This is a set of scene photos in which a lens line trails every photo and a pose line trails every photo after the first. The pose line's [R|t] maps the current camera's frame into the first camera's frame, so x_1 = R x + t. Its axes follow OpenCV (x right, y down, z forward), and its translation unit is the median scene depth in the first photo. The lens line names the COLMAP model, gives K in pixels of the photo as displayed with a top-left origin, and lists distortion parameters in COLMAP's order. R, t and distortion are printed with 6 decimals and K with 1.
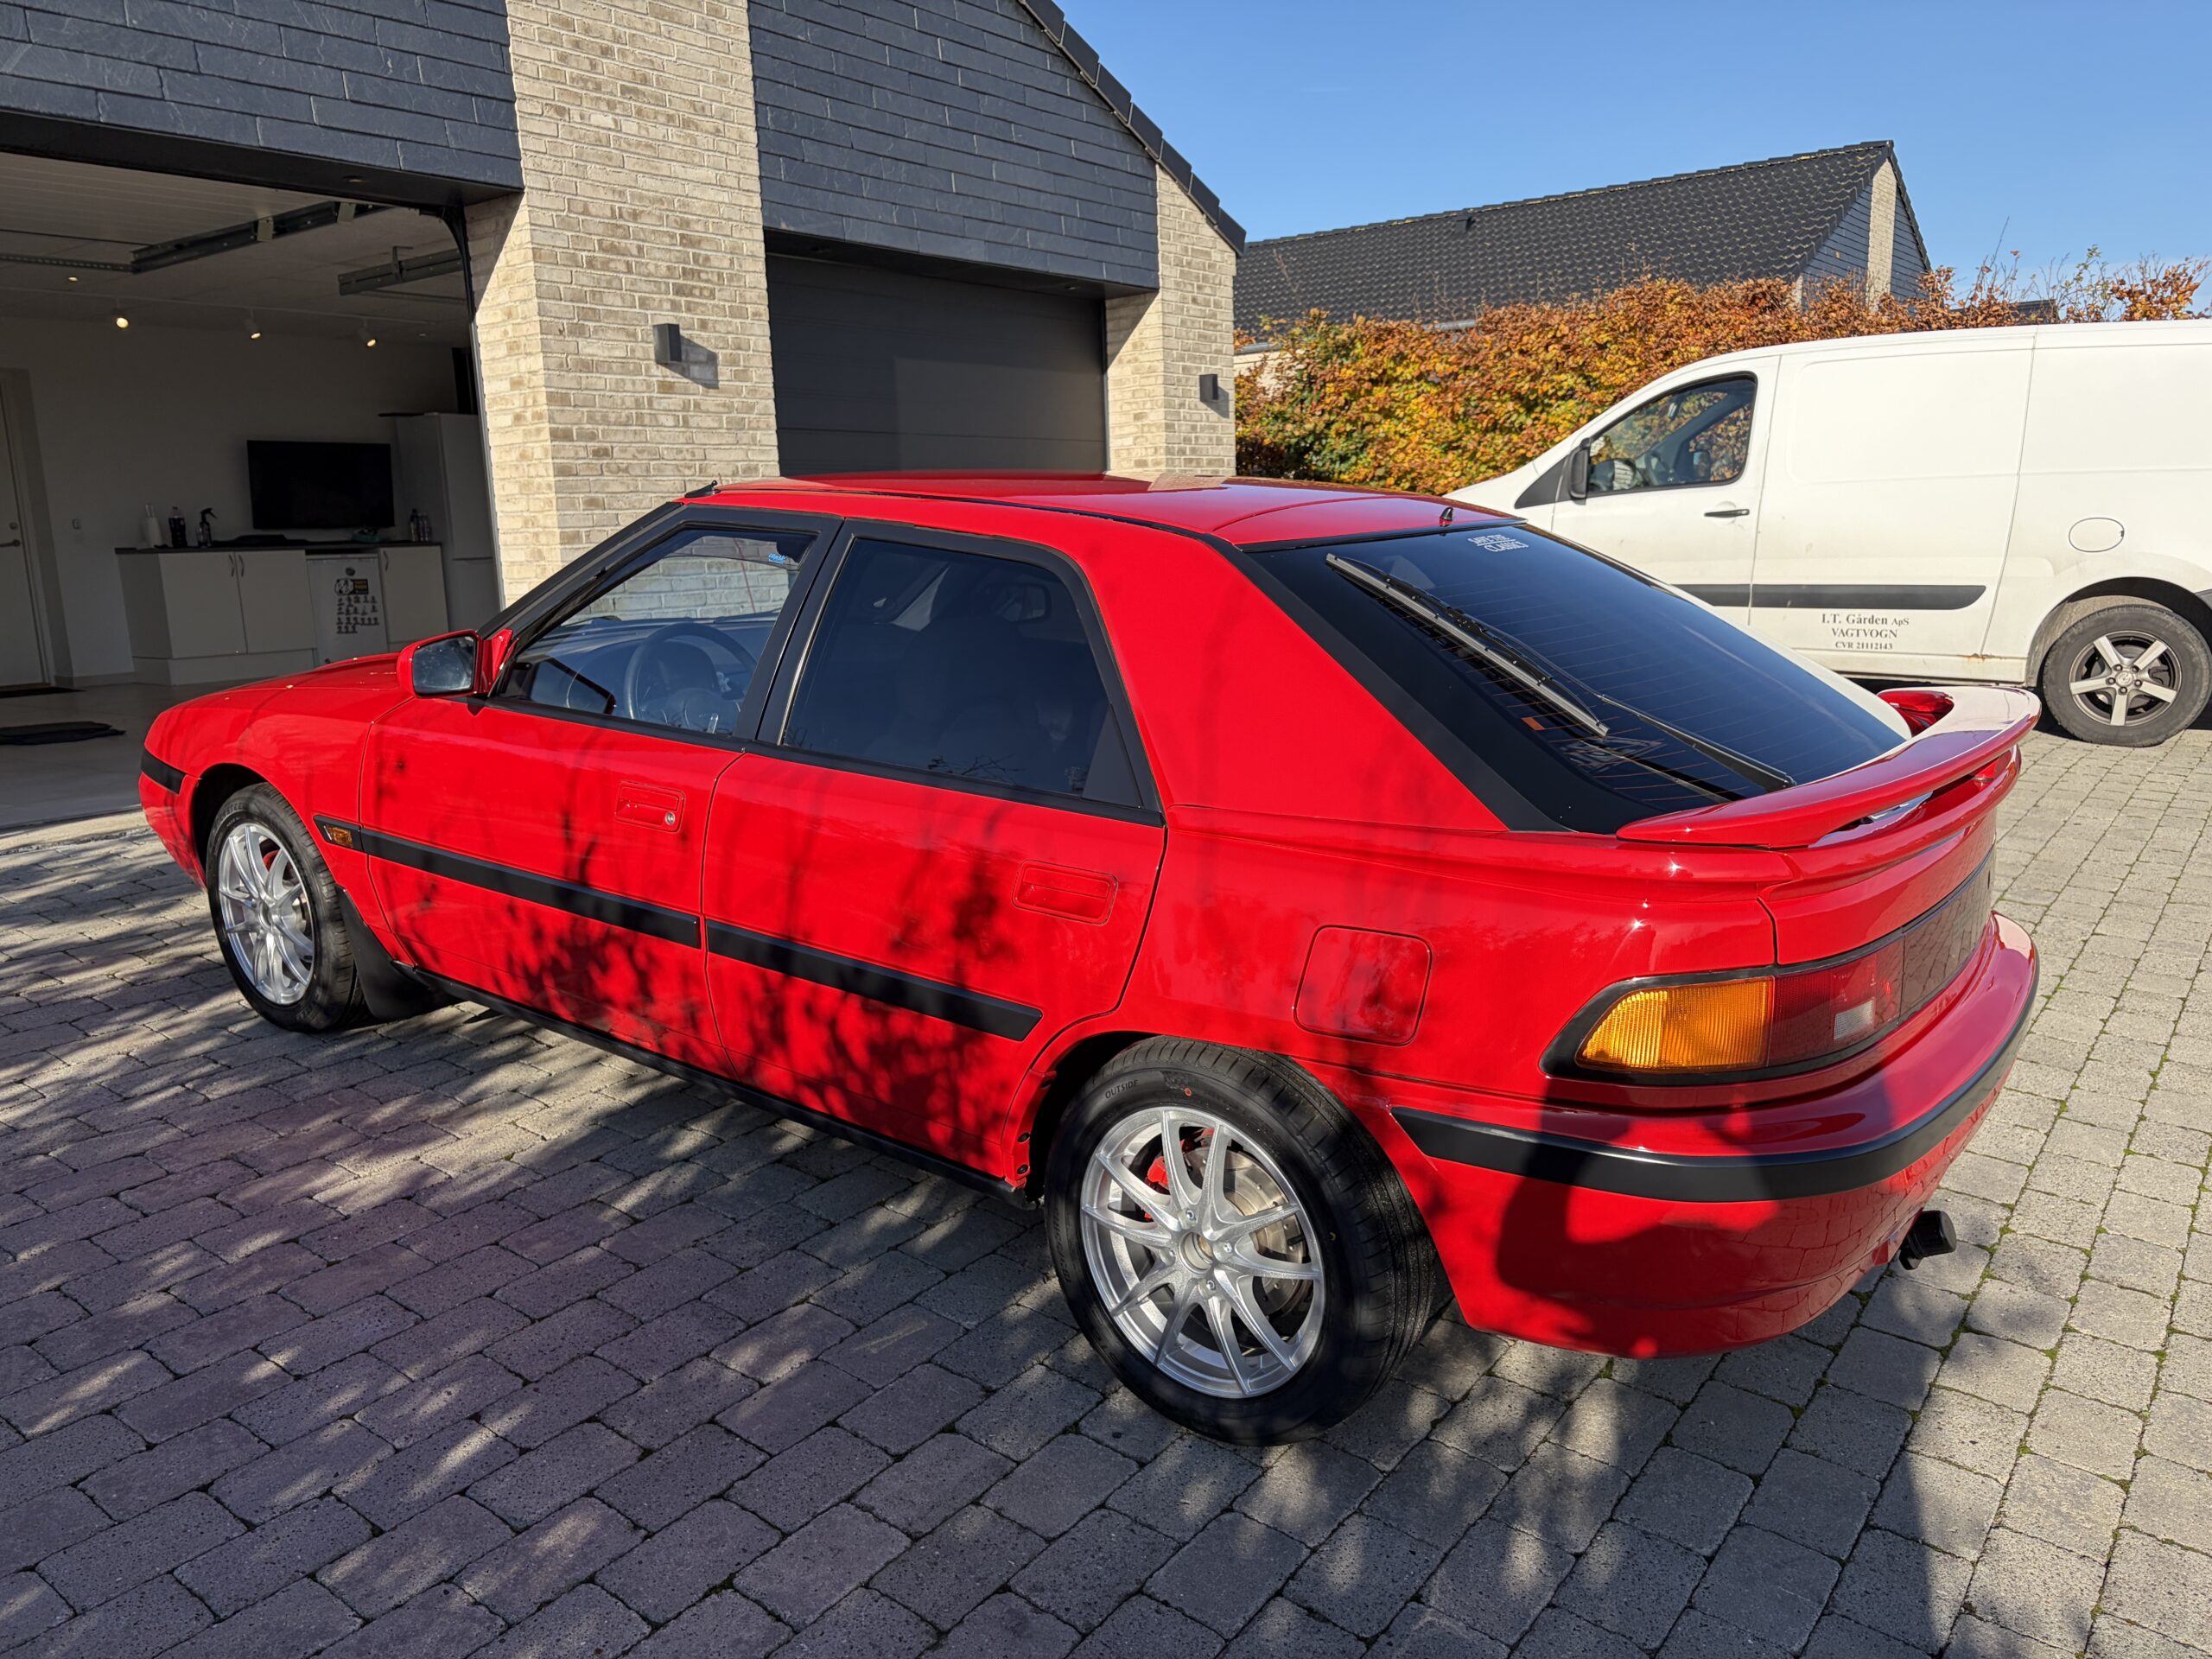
lens RADIAL K [[1662.8, 0, 1095.7], [0, 1662.8, 821.2], [0, 0, 1]] dist [0.009659, -0.000966]
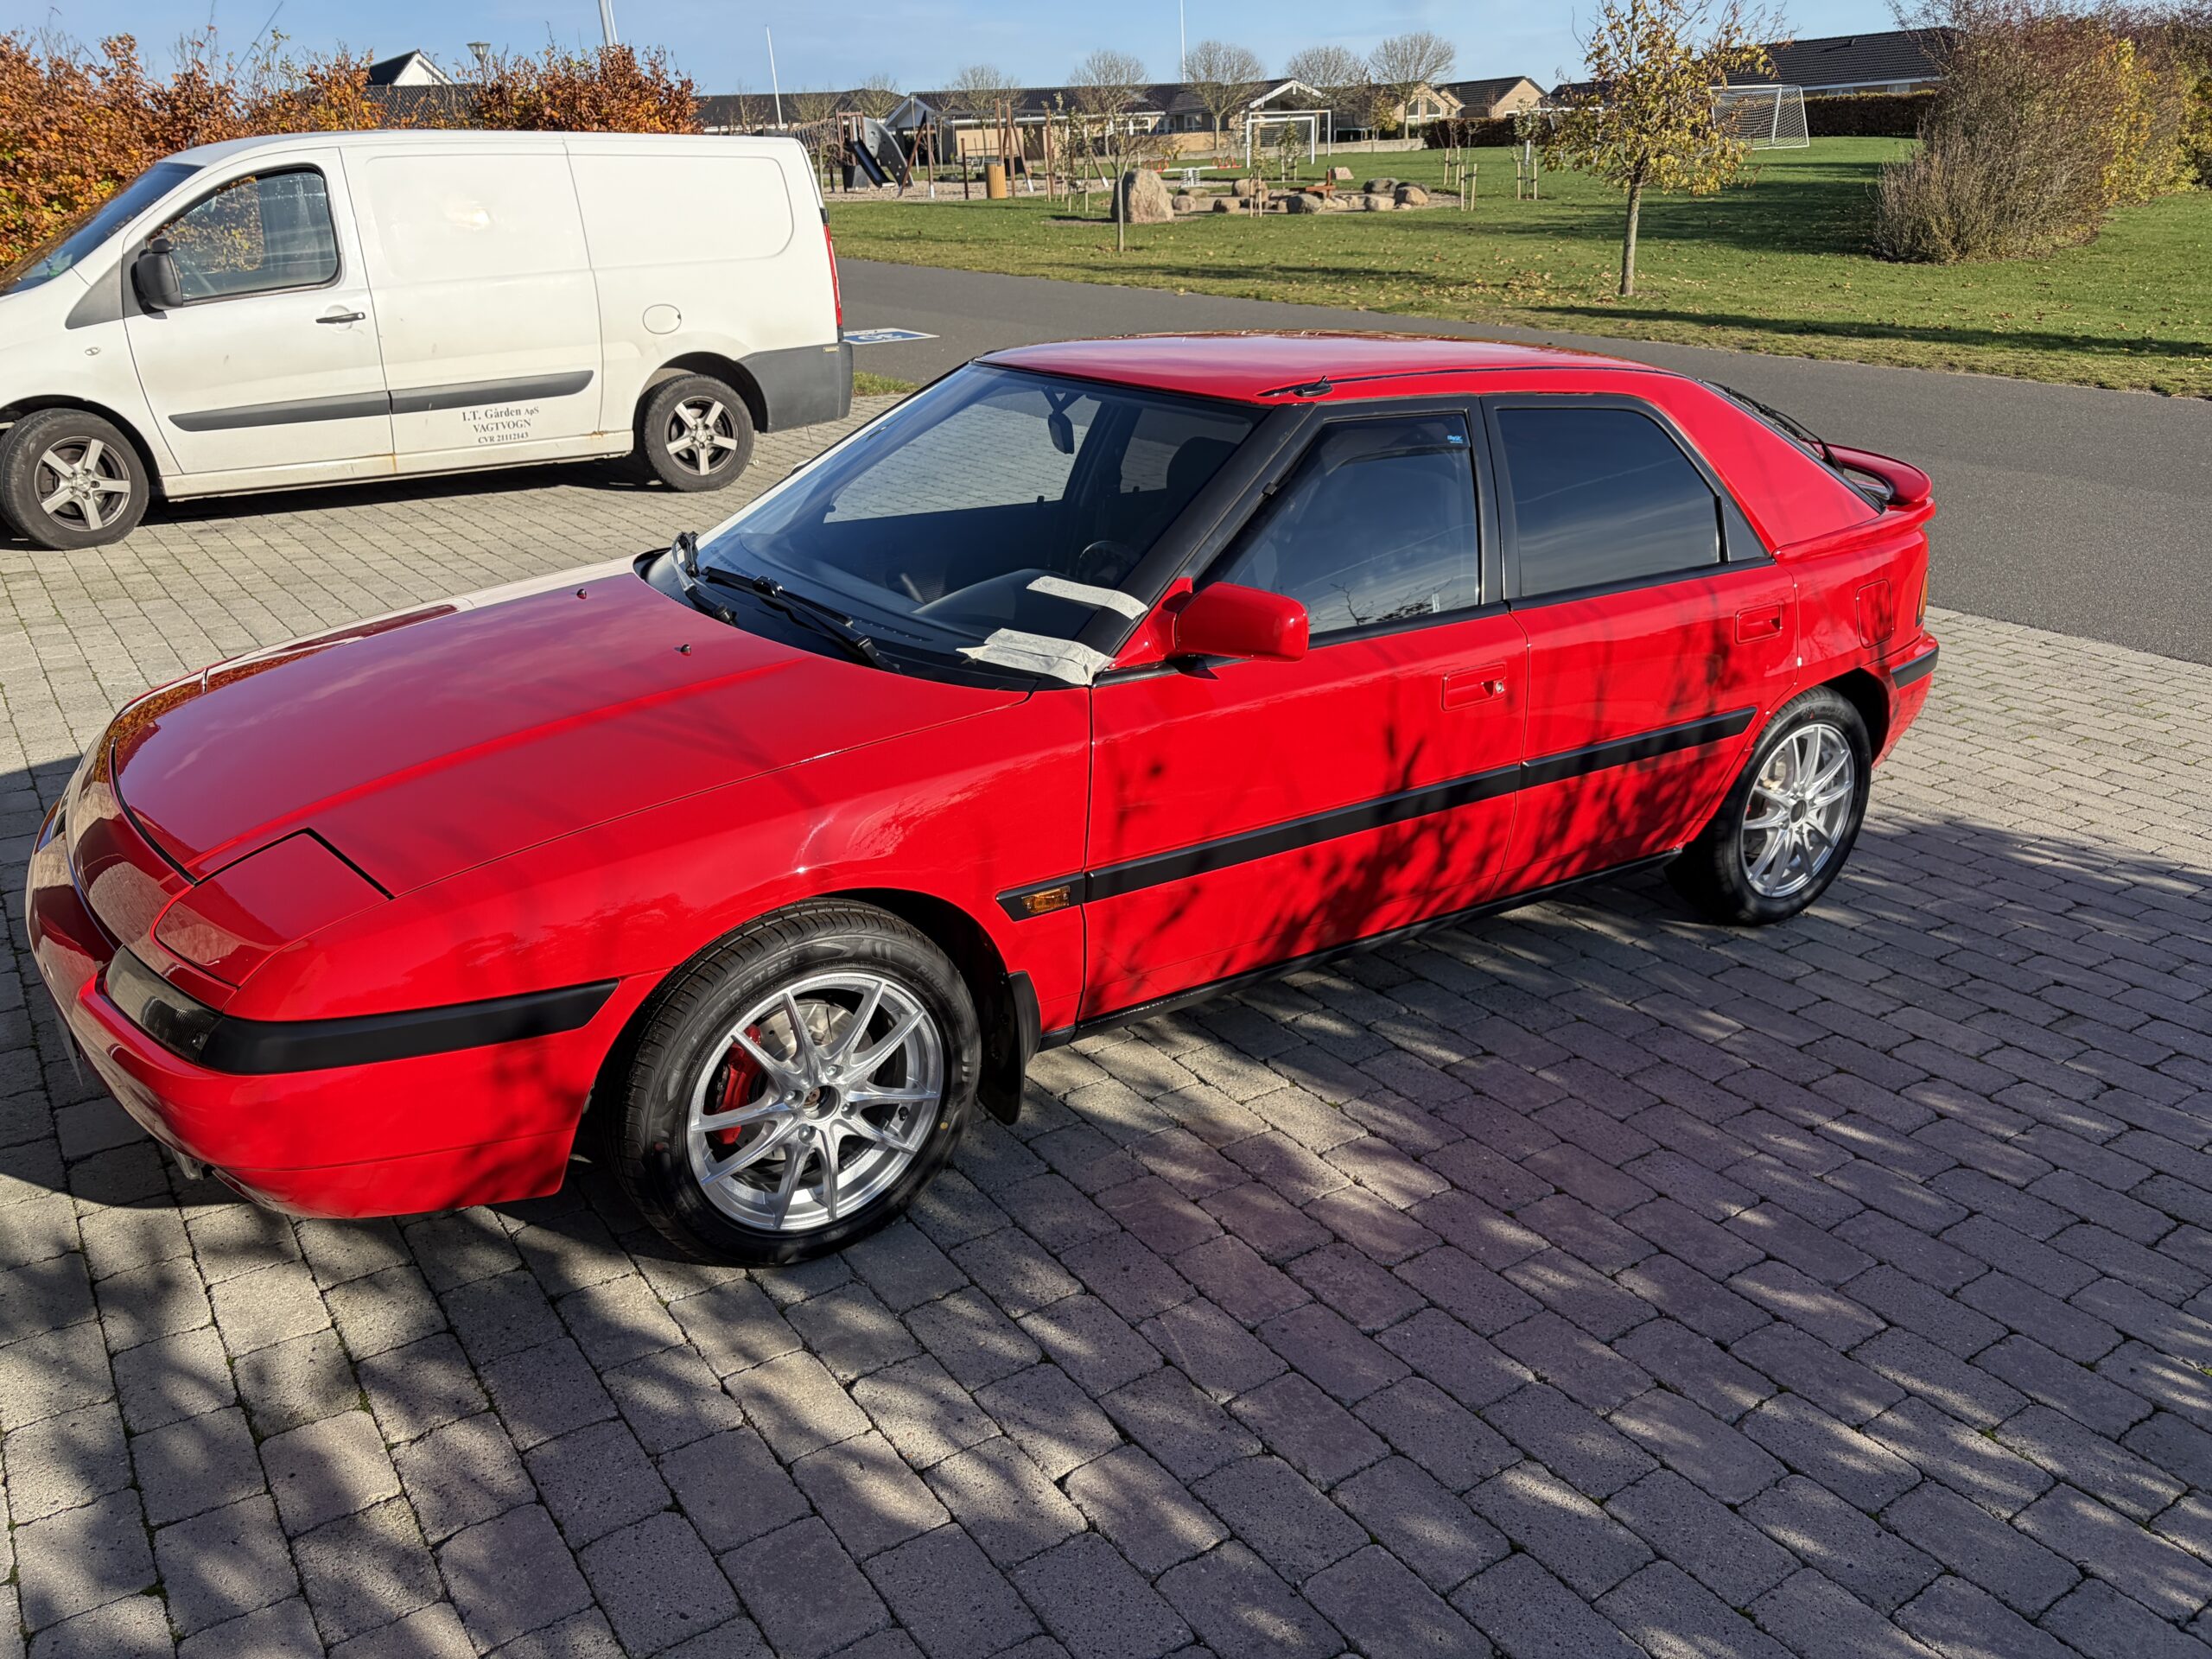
lens RADIAL K [[1662.8, 0, 1091.7], [0, 1662.8, 831.8], [0, 0, 1]] dist [0.009659, -0.000966]
pose [[0.316162, -0.338939, 0.886094, -1.126826], [0.208439, 0.935998, 0.283656, -0.234187], [-0.925524, 0.095015, 0.366575, 0.717481]]
